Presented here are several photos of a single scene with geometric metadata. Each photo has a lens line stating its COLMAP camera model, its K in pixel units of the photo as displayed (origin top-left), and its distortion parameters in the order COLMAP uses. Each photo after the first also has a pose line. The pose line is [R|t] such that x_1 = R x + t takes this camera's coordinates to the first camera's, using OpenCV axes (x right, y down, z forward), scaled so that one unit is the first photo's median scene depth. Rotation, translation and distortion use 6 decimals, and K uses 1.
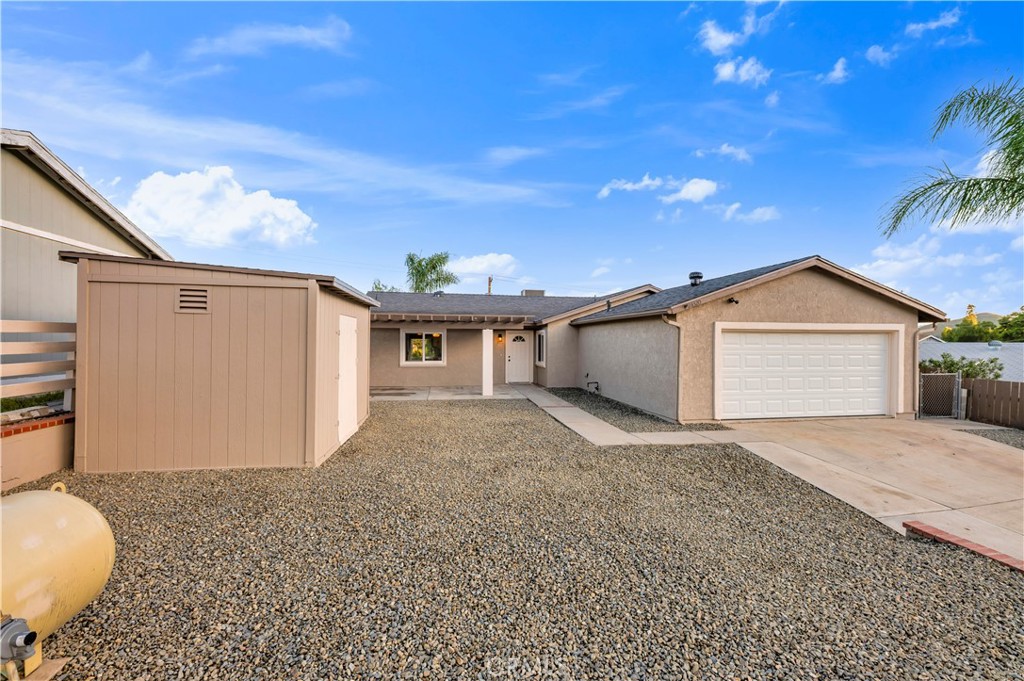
lens RADIAL K [[409.6, 0, 514.4], [0, 409.6, 342.5], [0, 0, 1]] dist [0.003924, -0.000465]
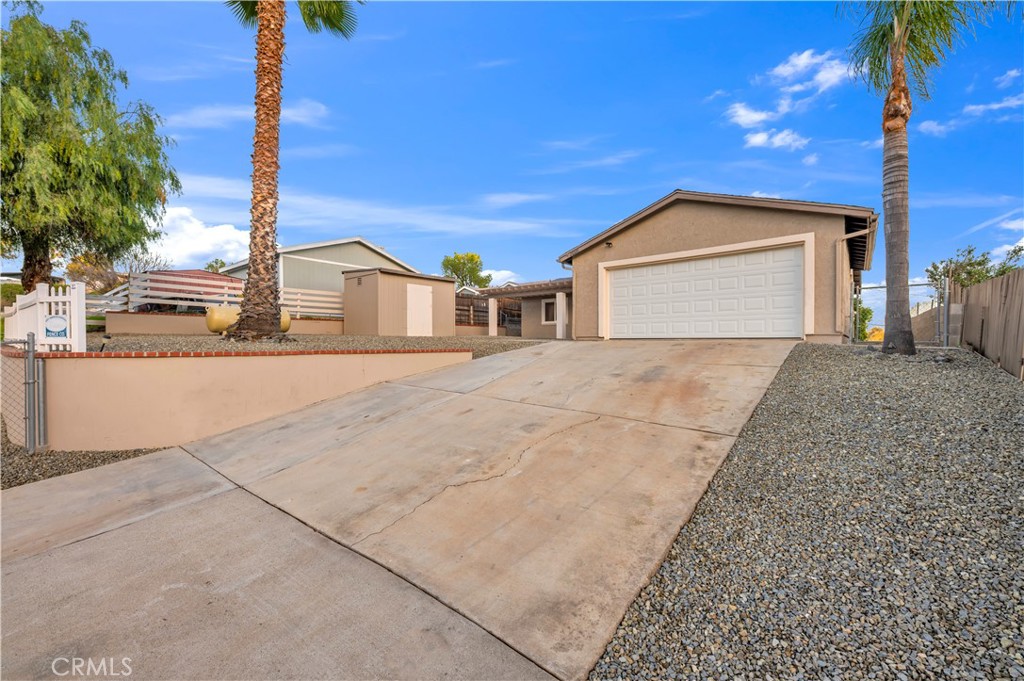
lens RADIAL K [[407.5, 0, 518.0], [0, 407.5, 341.8], [0, 0, 1]] dist [0.024303, -0.013218]
pose [[0.642387, -0.005819, -0.766358, 1.189937], [0.002128, 0.999981, -0.005809, 0.189330], [0.766378, 0.002101, 0.642387, -0.046871]]
